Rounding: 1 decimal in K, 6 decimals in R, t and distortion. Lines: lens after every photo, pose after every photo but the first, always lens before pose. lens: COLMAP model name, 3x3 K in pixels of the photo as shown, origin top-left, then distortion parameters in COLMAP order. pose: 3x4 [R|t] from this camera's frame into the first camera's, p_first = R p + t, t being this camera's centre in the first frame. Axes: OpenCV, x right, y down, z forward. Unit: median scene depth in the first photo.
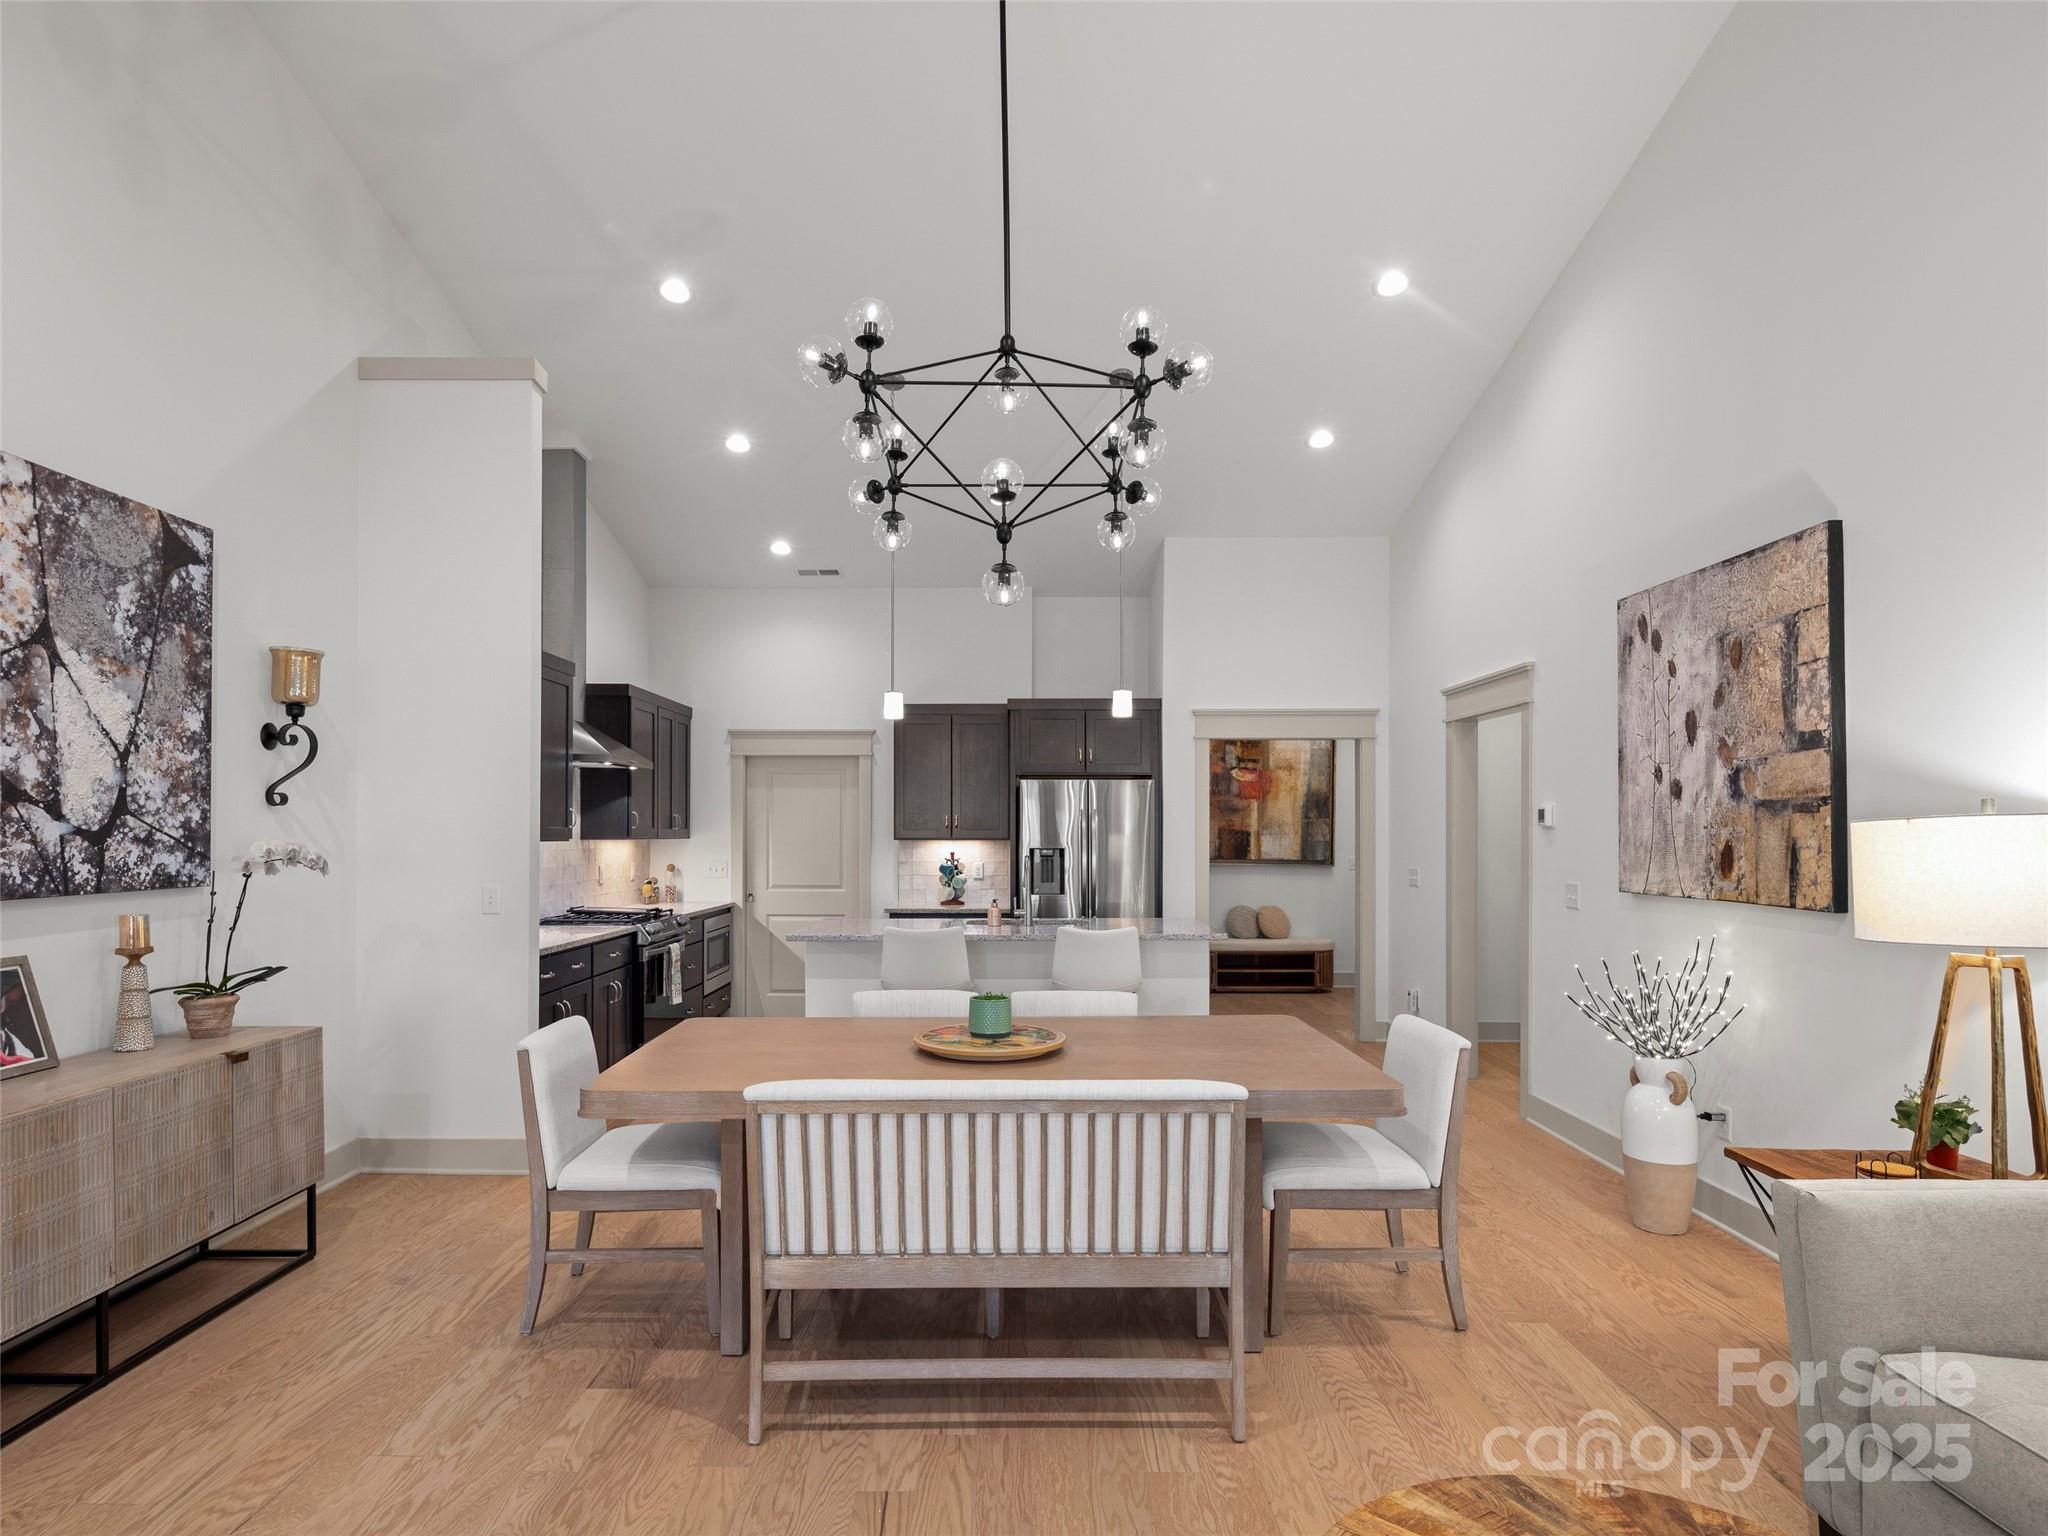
lens RADIAL K [[1128.2, 0, 997.7], [0, 1128.2, 835.3], [0, 0, 1]] dist [0.009920, -0.009264]
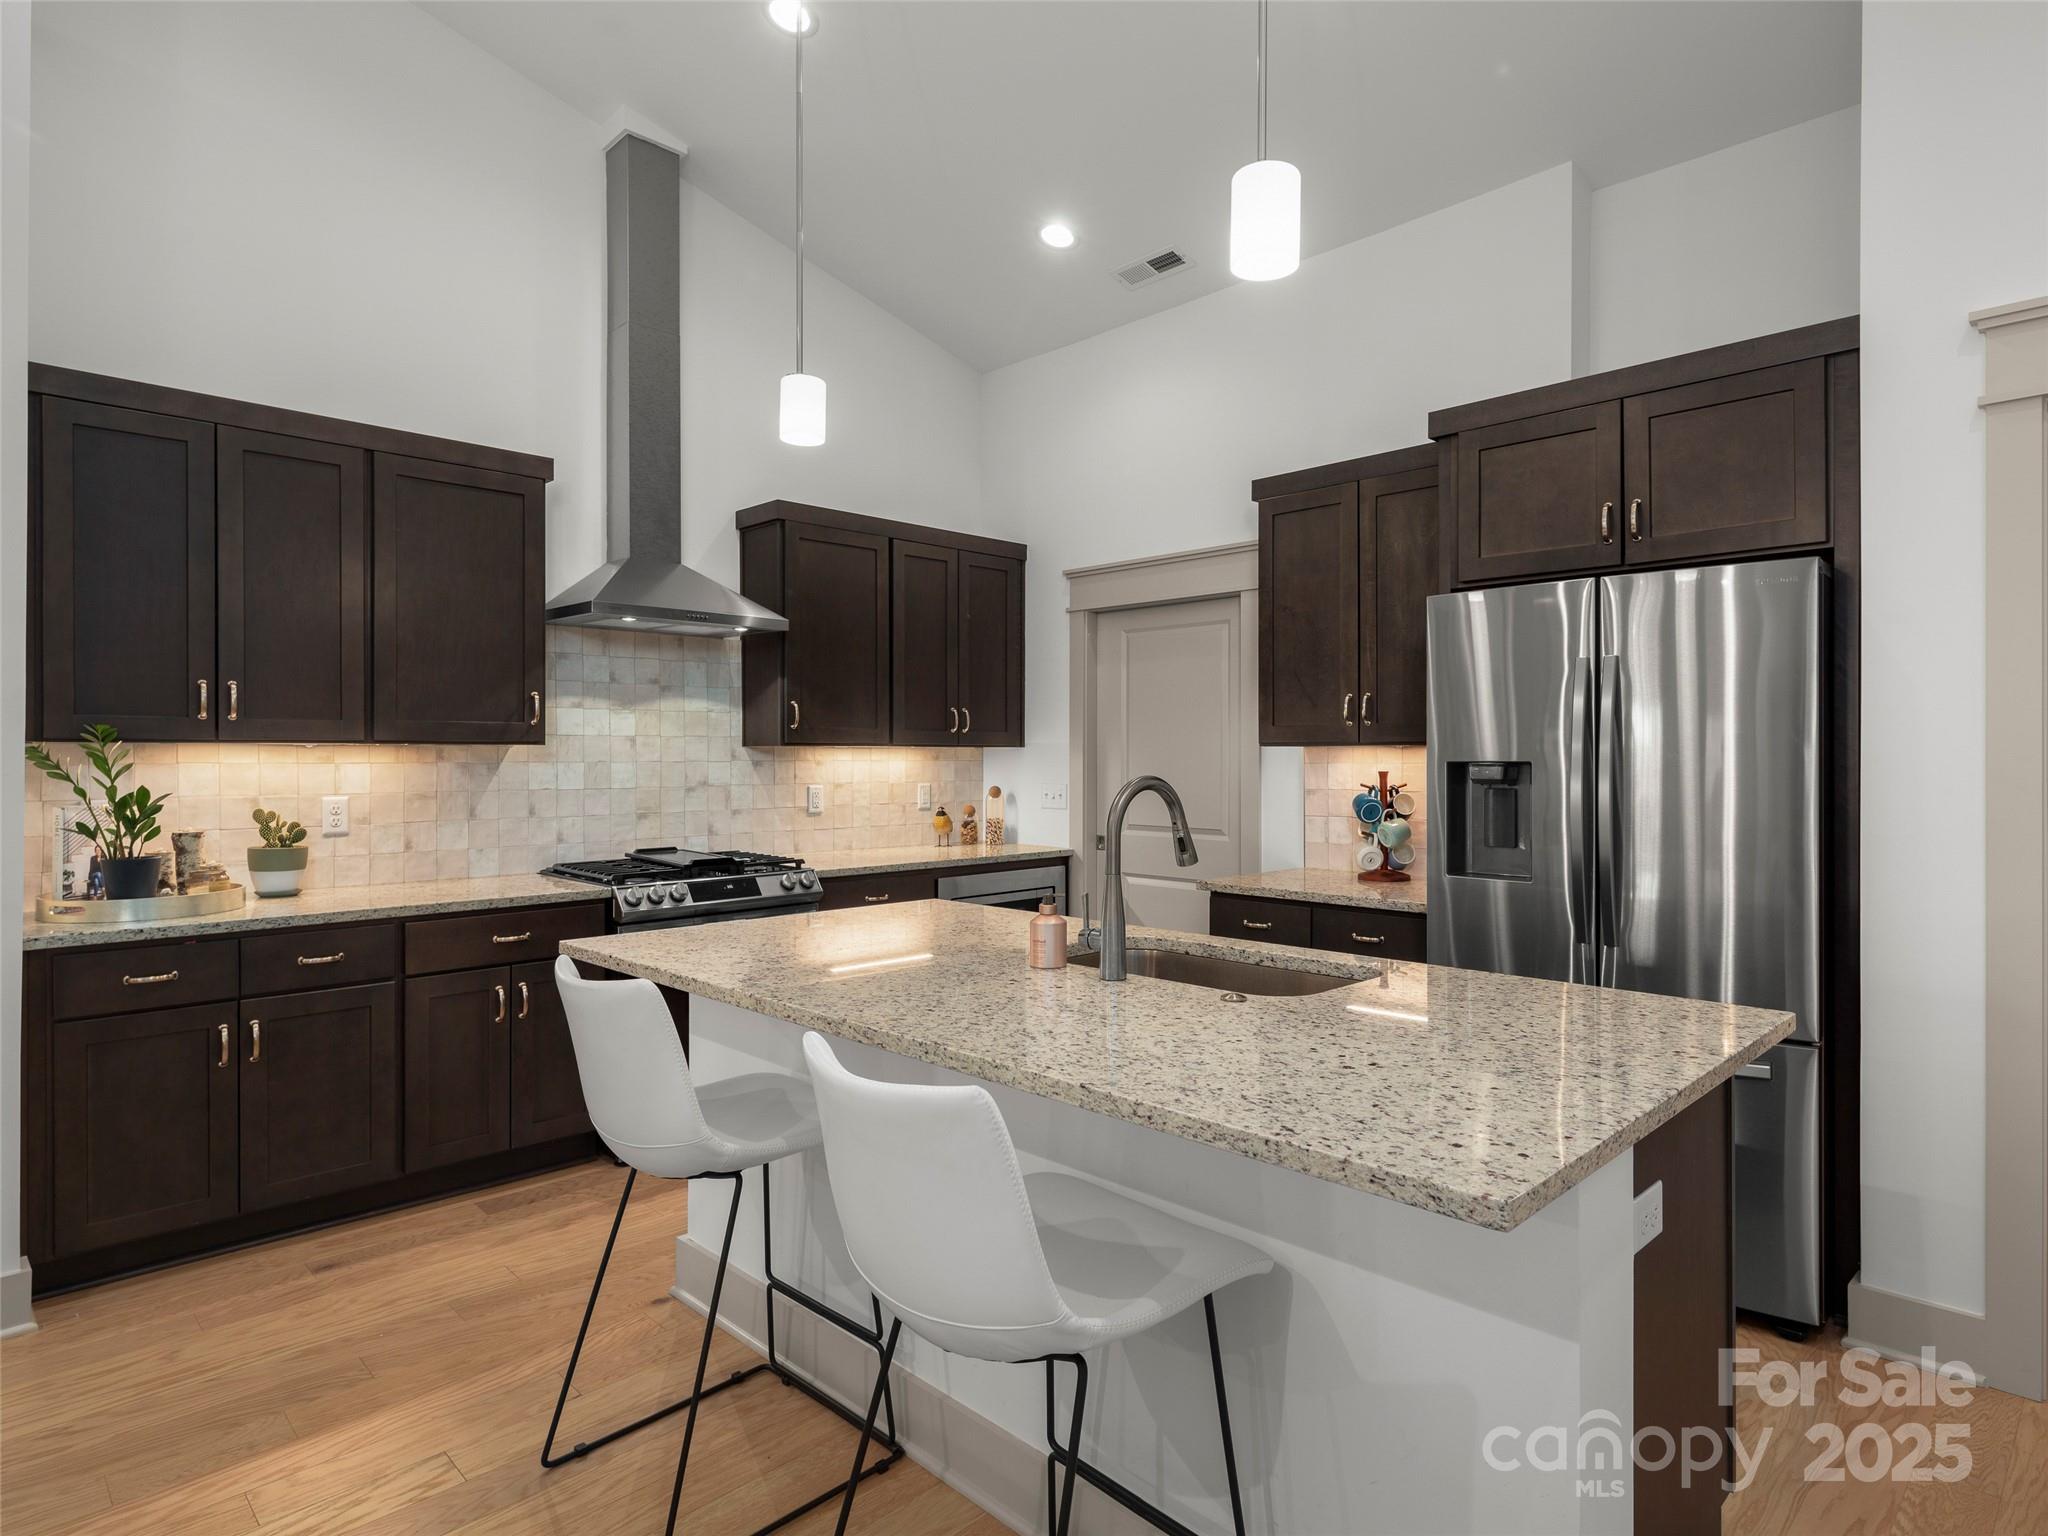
lens RADIAL K [[1128.2, 0, 1055.1], [0, 1128.2, 762.7], [0, 0, 1]] dist [0.009920, -0.009264]
pose [[0.721675, 0.003531, -0.692223, 0.417242], [-0.000005, 0.999987, 0.005096, 0.019569], [0.692232, -0.003674, 0.721666, 1.215302]]
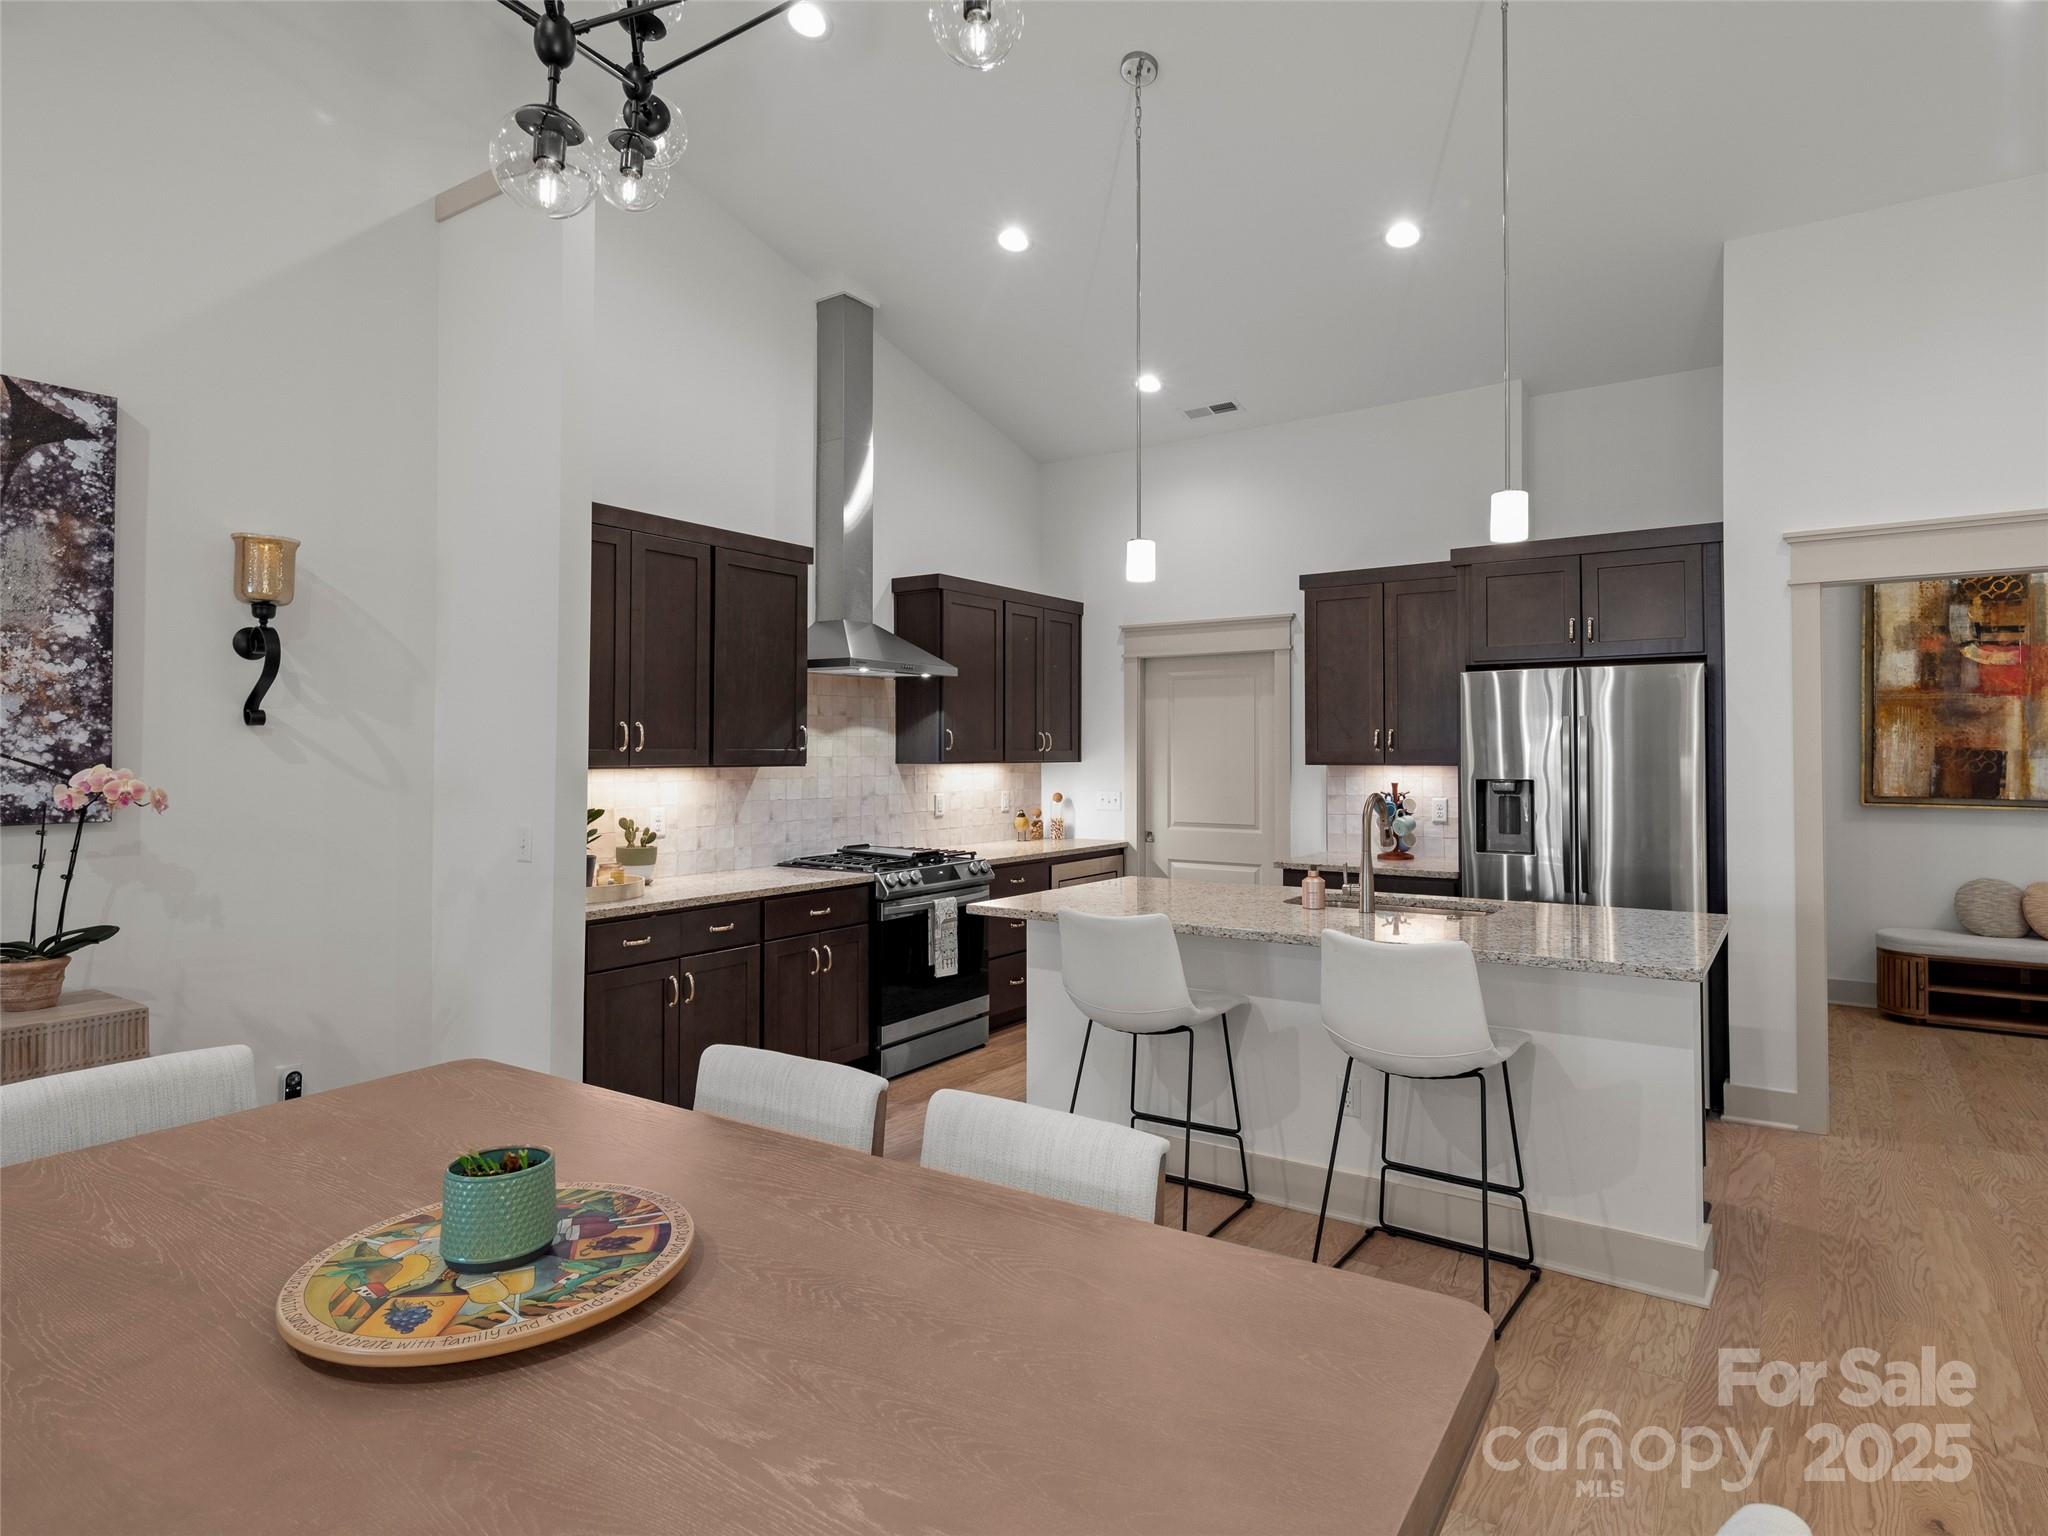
lens RADIAL K [[1128.2, 0, 1061.7], [0, 1128.2, 737.8], [0, 0, 1]] dist [0.009920, -0.009264]
pose [[0.841272, -0.008635, -0.540543, 0.351426], [0.000334, 0.999881, -0.015454, -0.004095], [0.540612, 0.012821, 0.841174, 0.677036]]
